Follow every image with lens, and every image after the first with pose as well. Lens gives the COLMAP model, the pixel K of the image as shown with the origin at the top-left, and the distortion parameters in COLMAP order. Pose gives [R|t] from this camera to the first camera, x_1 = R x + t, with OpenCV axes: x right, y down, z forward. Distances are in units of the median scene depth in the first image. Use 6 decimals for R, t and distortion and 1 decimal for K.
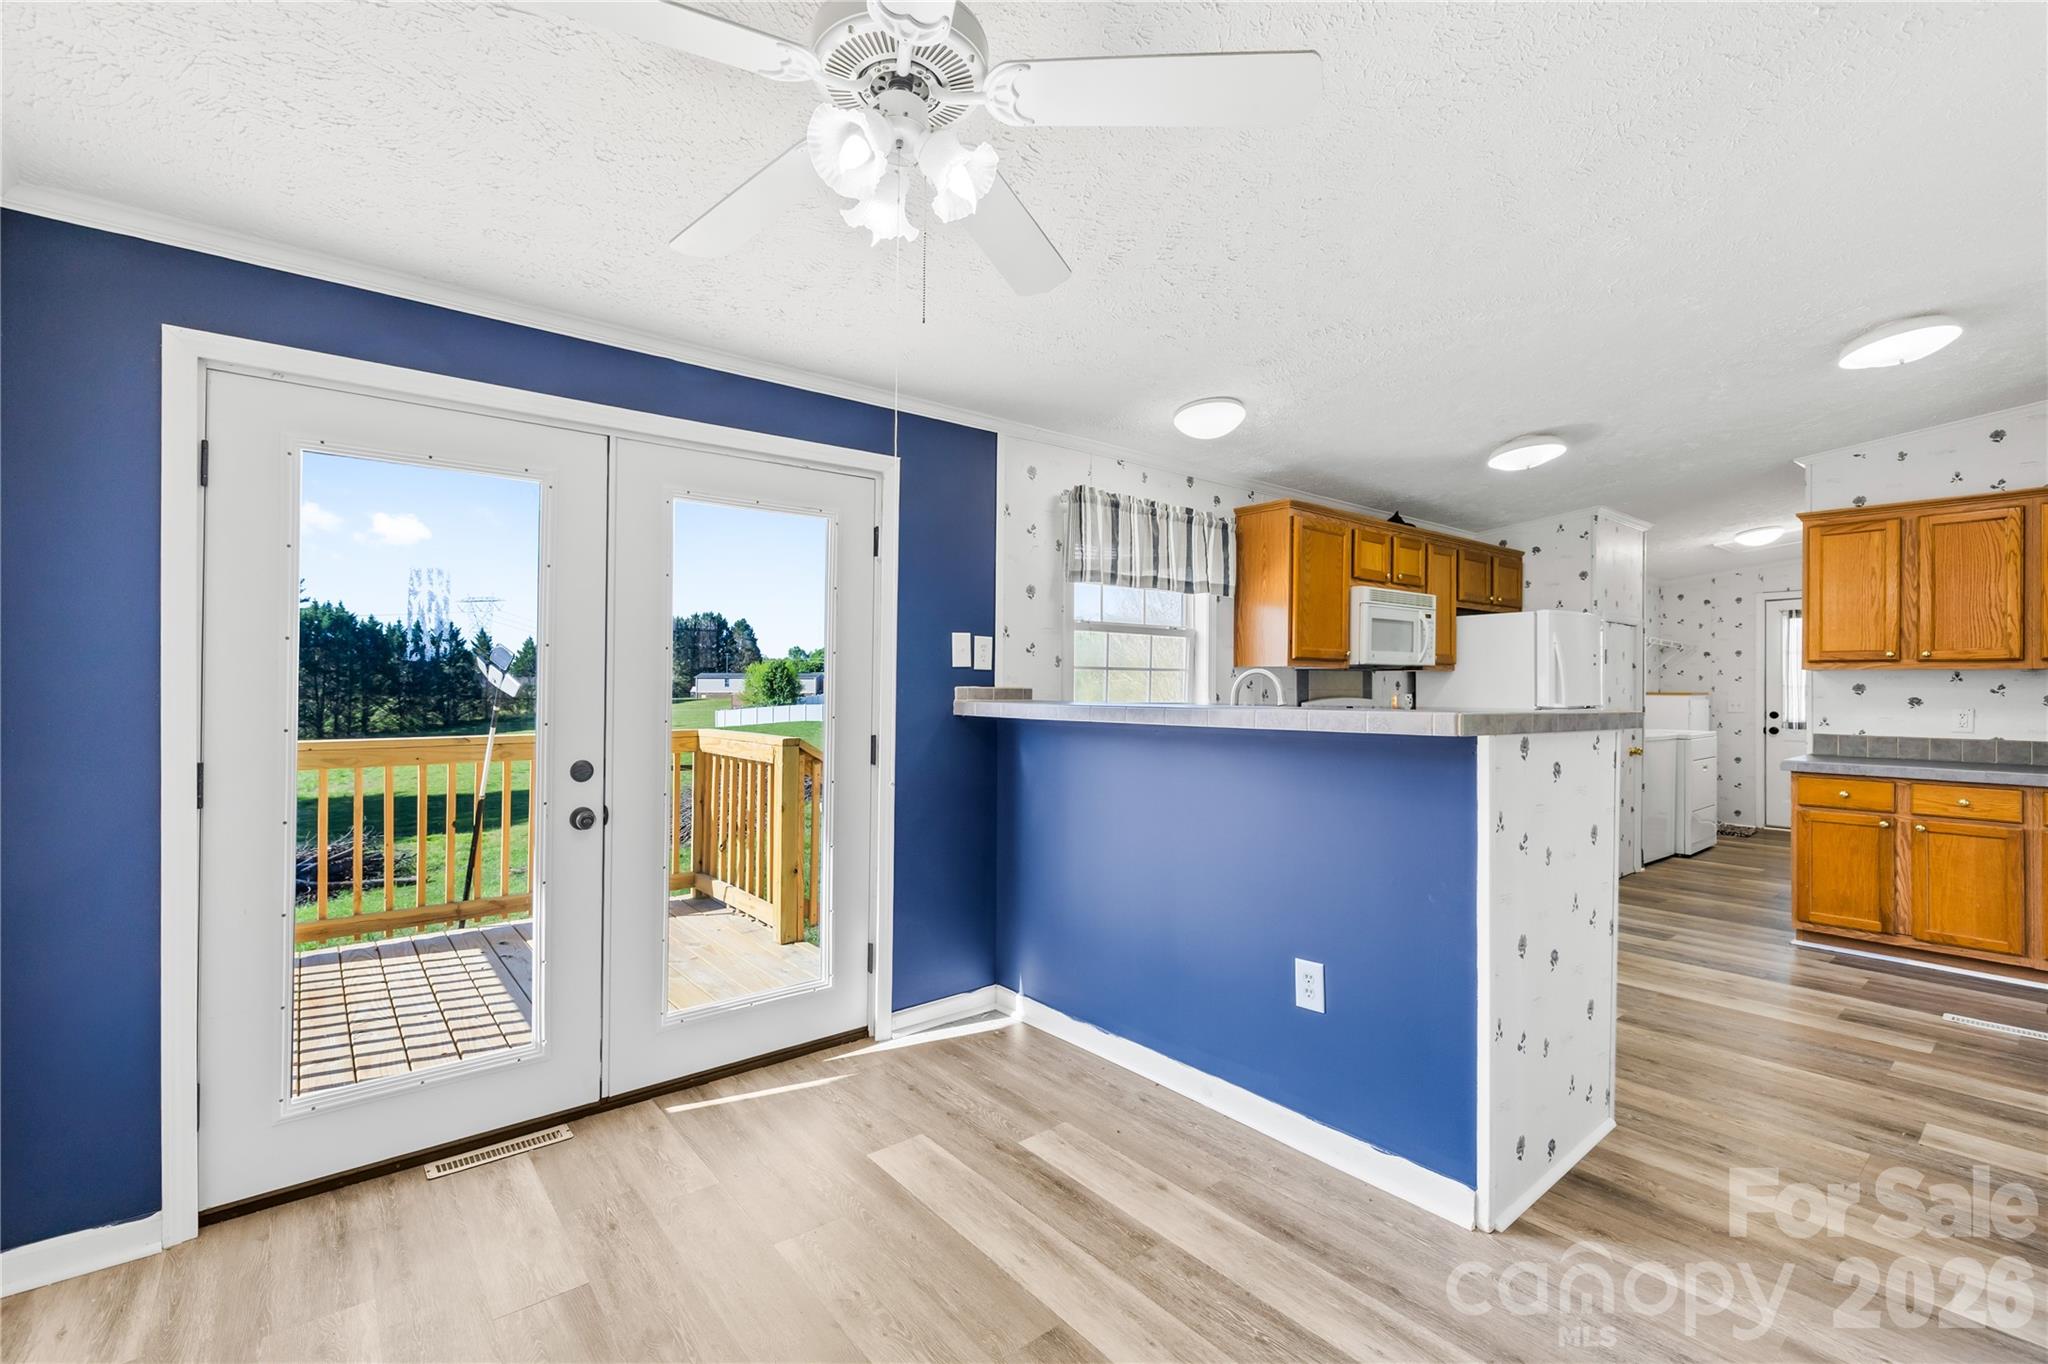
lens RADIAL K [[878.7, 0, 1044.1], [0, 878.7, 684.9], [0, 0, 1]] dist [-0.002042, 0.000053]
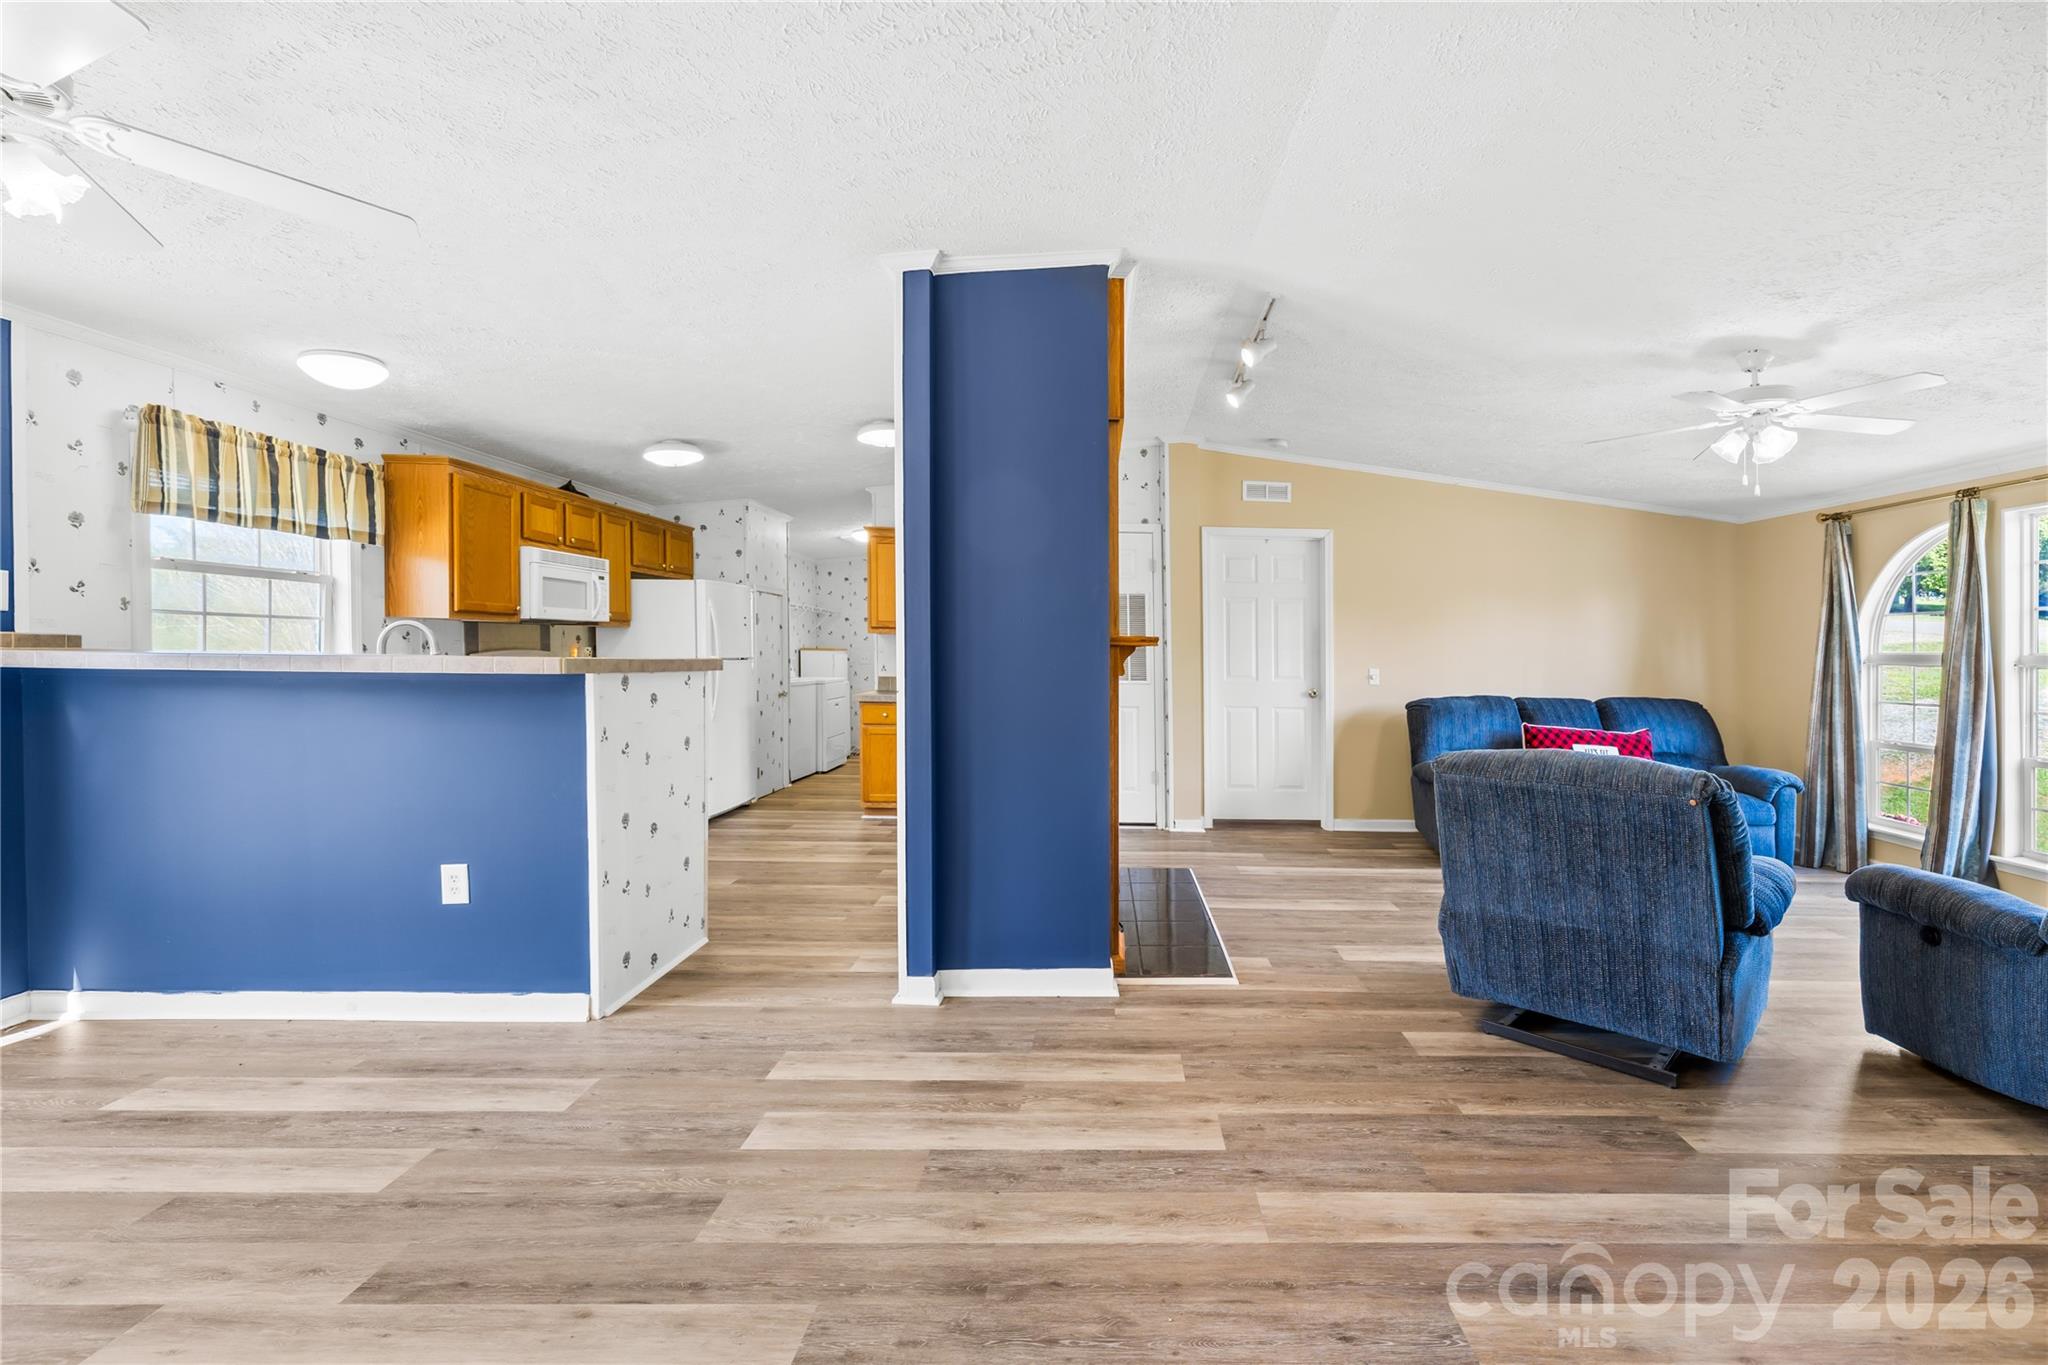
lens RADIAL K [[878.7, 0, 1089.1], [0, 878.7, 686.1], [0, 0, 1]] dist [-0.002042, 0.000053]
pose [[0.643230, -0.023590, 0.765310, -0.034728], [-0.016395, 0.998872, 0.044569, 0.000224], [-0.765498, -0.041216, 0.642117, -0.271645]]
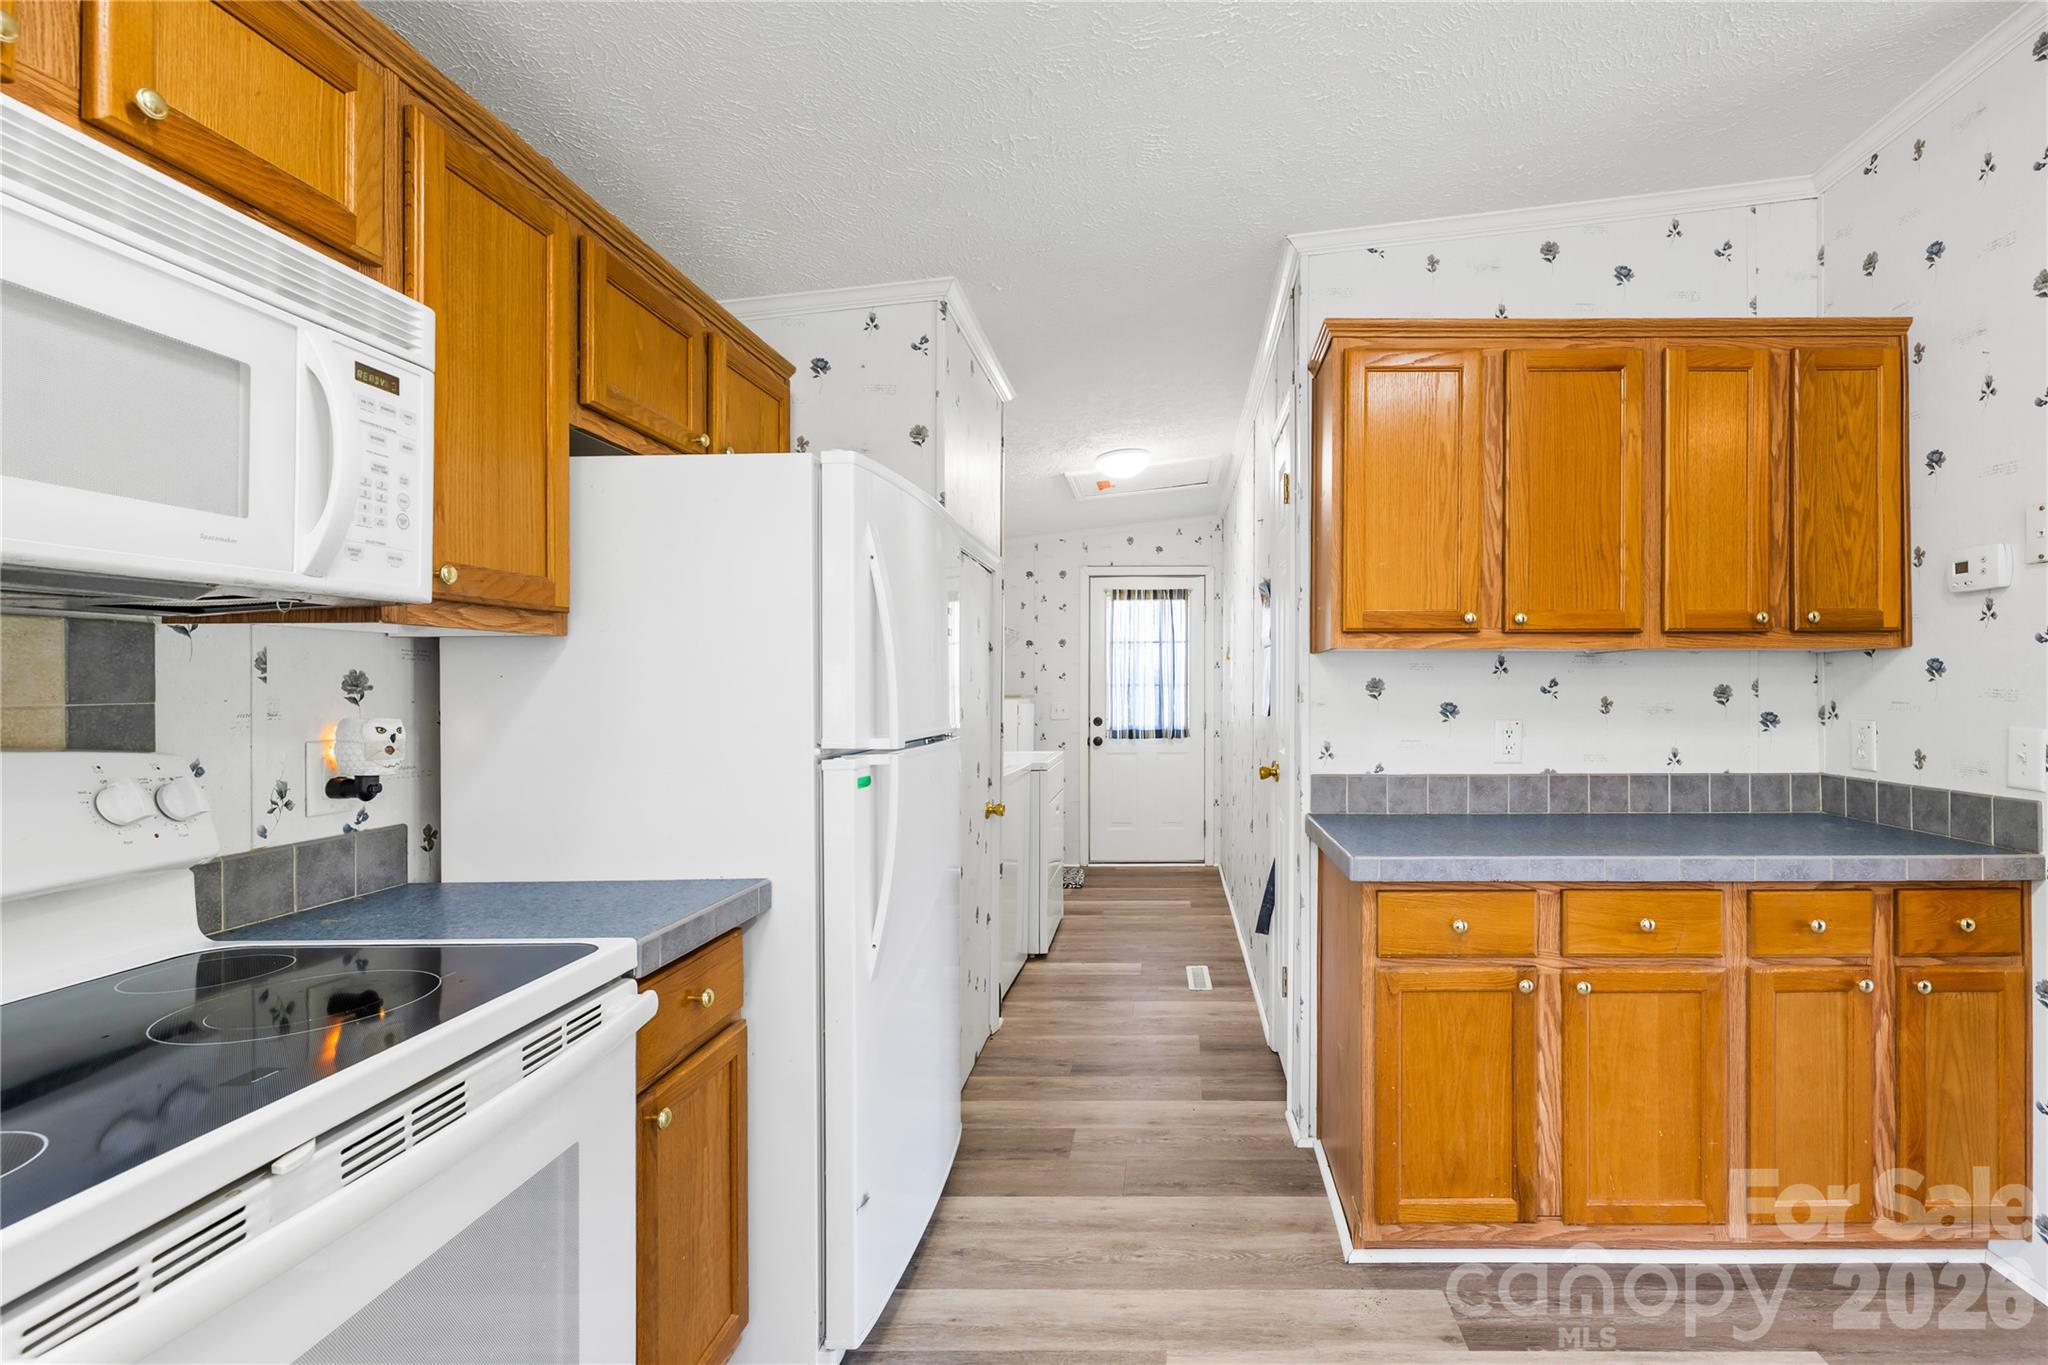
lens RADIAL K [[928.2, 0, 1124.7], [0, 928.2, 675.6], [0, 0, 1]] dist [0.000101, 0.000053]
pose [[0.680065, 0.003684, 0.733143, 0.504254], [0.005061, 0.999940, -0.009720, 0.002478], [-0.733135, 0.010321, 0.680005, 0.893017]]
